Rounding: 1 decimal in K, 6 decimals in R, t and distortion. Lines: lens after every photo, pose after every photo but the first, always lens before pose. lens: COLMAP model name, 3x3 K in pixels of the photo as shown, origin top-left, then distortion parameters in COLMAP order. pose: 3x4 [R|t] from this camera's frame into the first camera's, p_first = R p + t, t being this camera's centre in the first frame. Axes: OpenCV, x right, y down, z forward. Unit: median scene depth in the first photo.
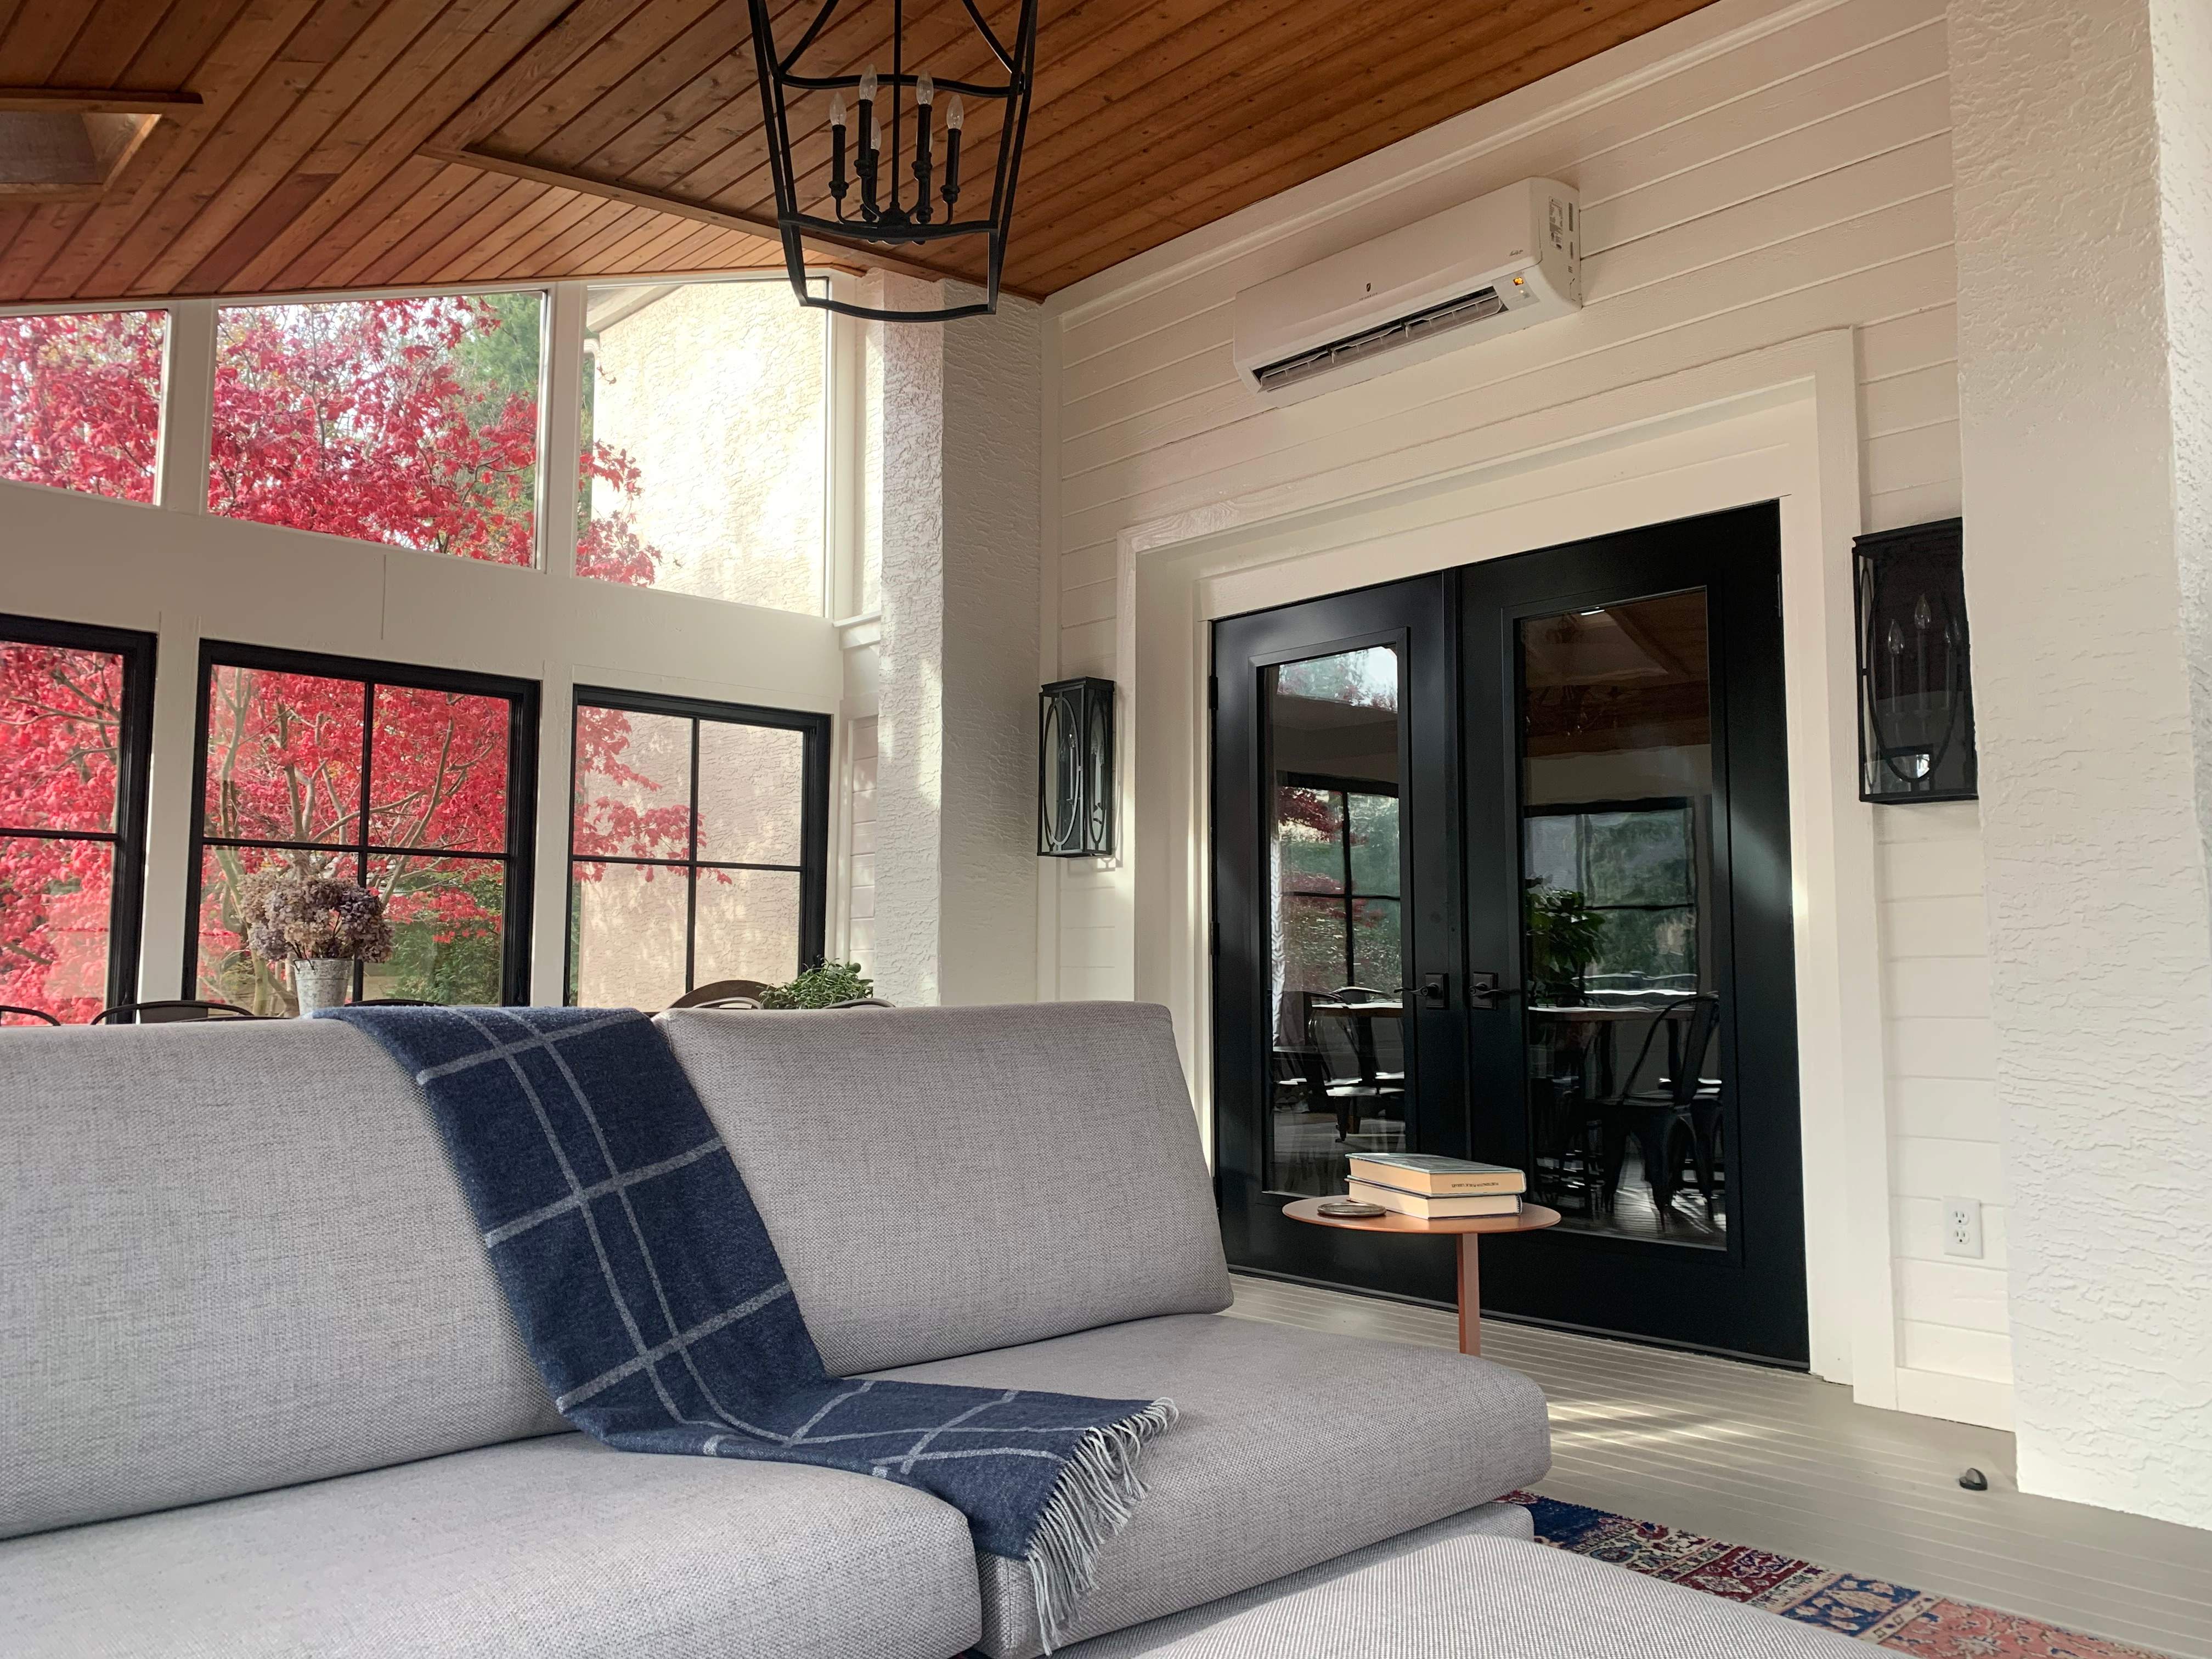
lens RADIAL K [[1717.8, 0, 1088.4], [0, 1717.8, 852.2], [0, 0, 1]] dist [0.038923, -0.029087]
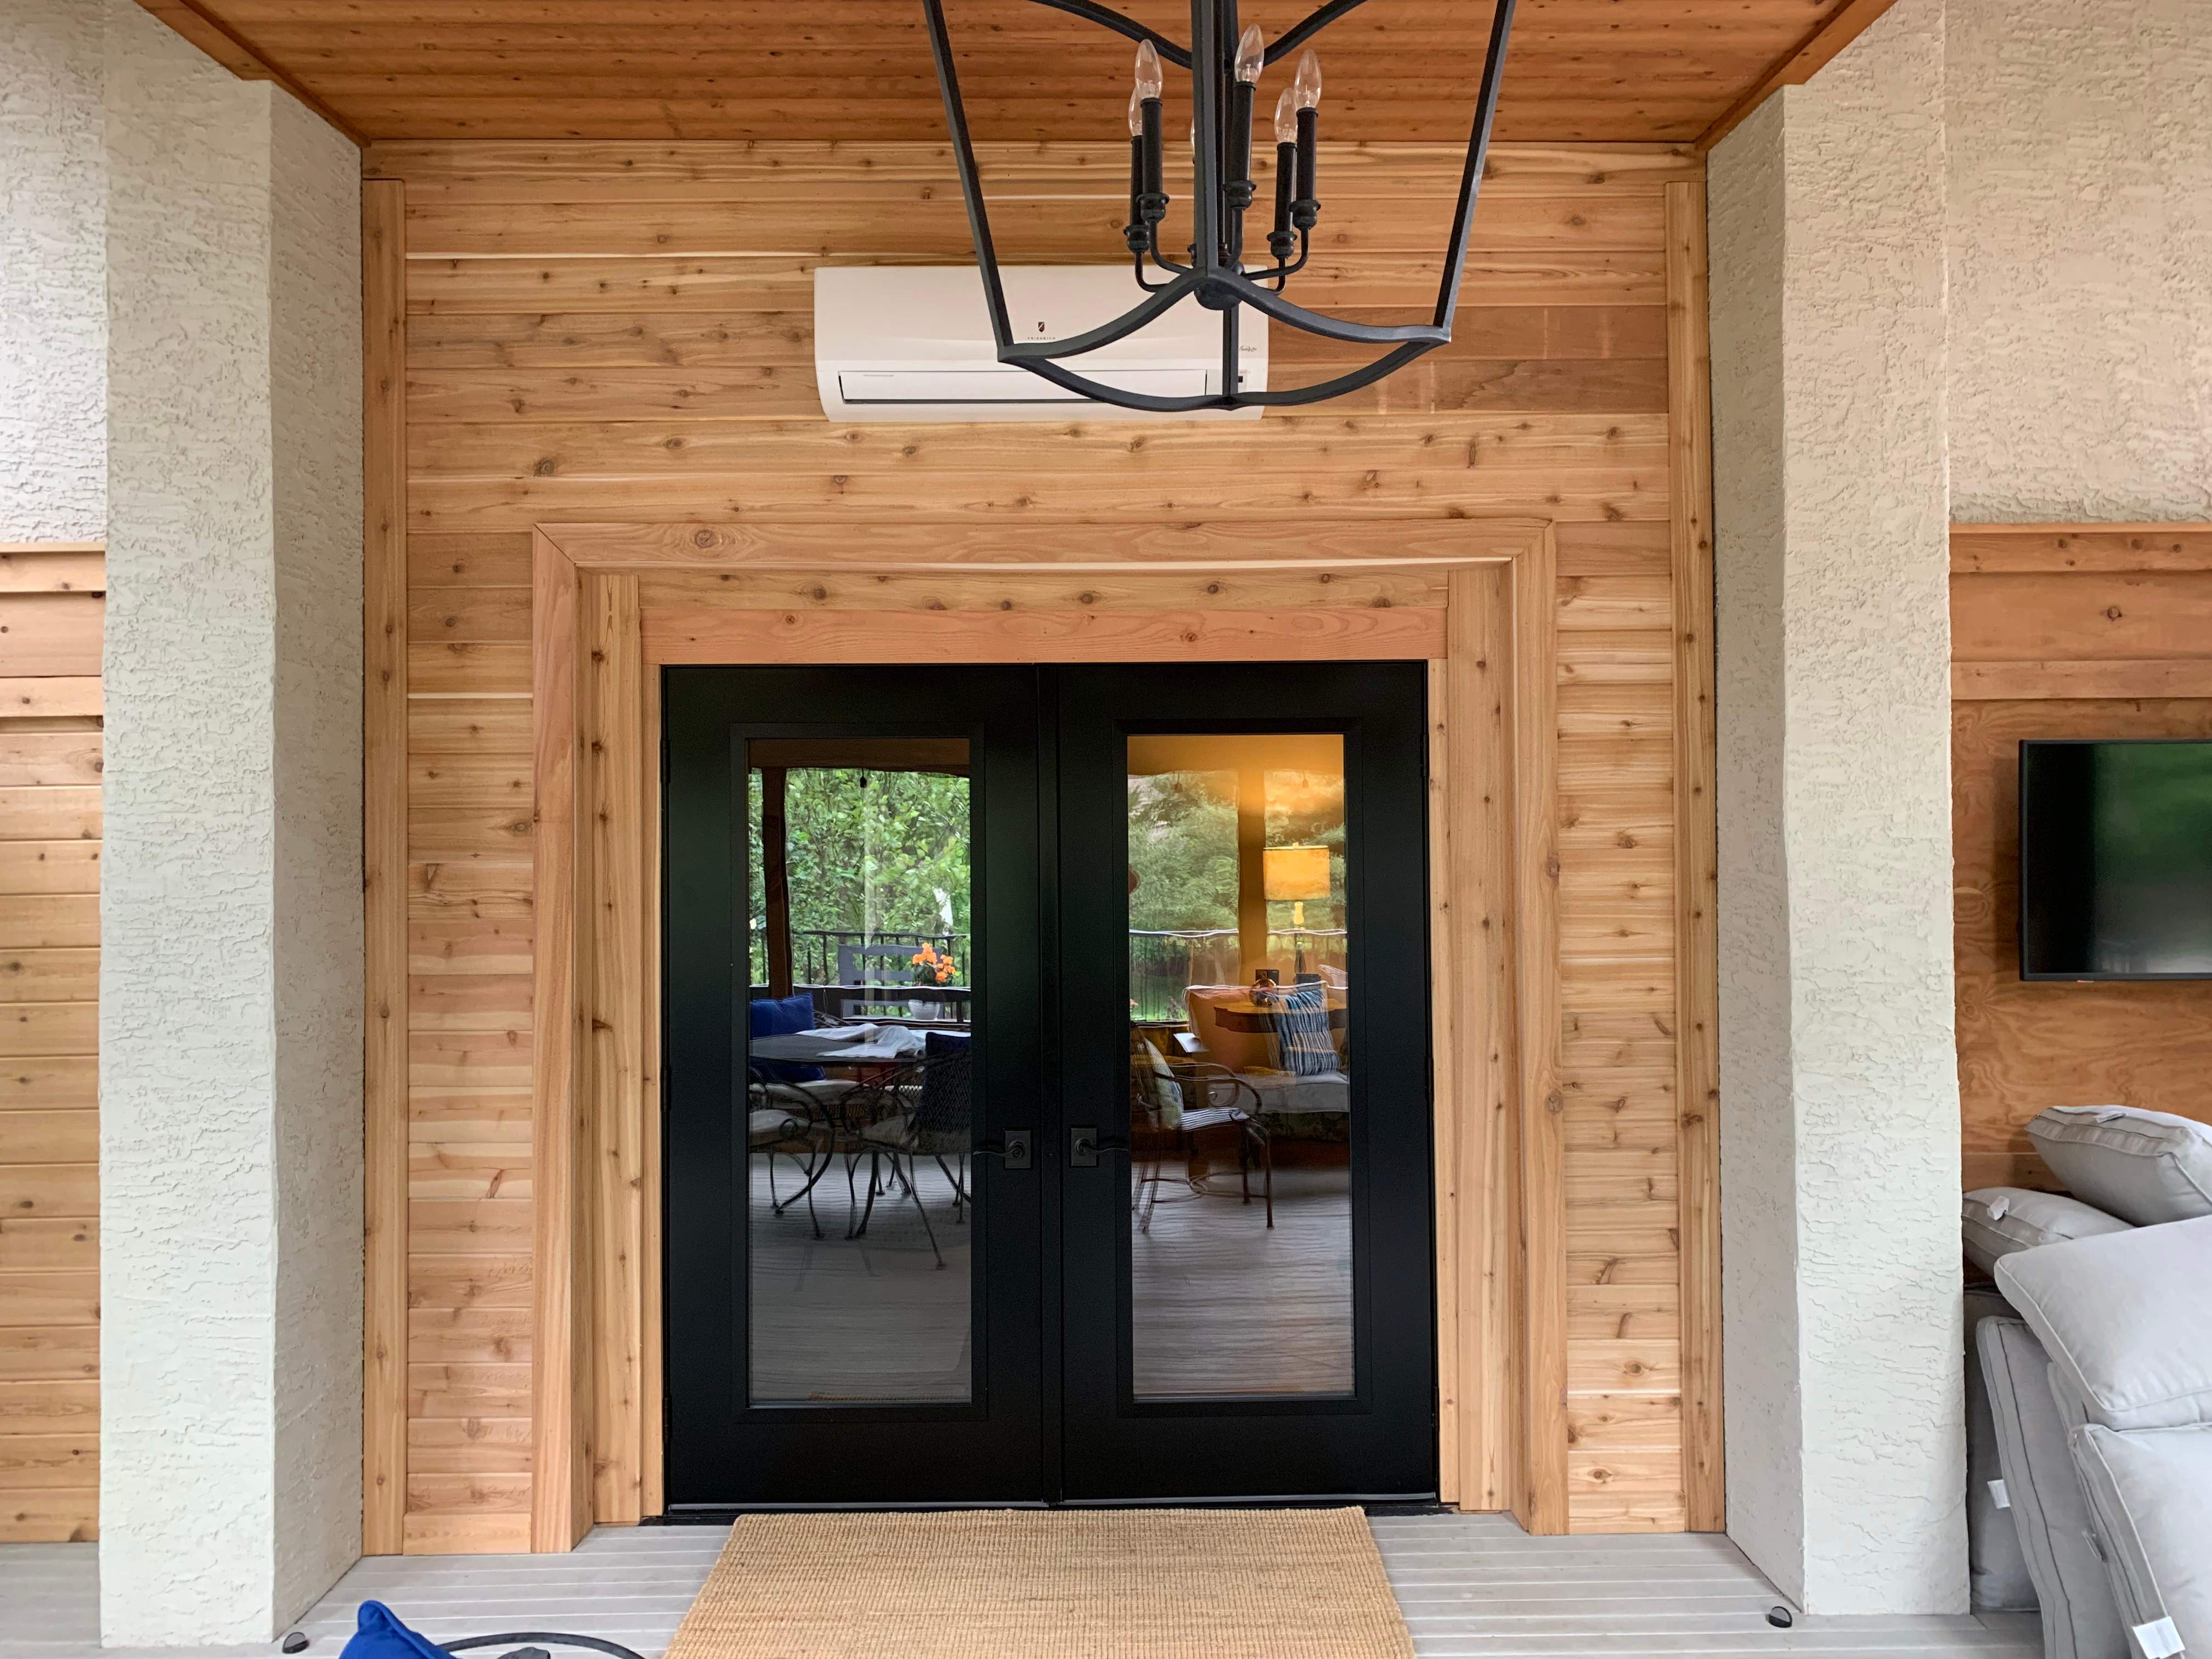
lens RADIAL K [[1717.8, 0, 1113.5], [0, 1717.8, 803.9], [0, 0, 1]] dist [0.038923, -0.029087]
pose [[0.665546, 0.002856, 0.746351, -0.350951], [-0.047854, 0.998098, 0.038853, -0.110181], [-0.744821, -0.061574, 0.664417, 0.337704]]
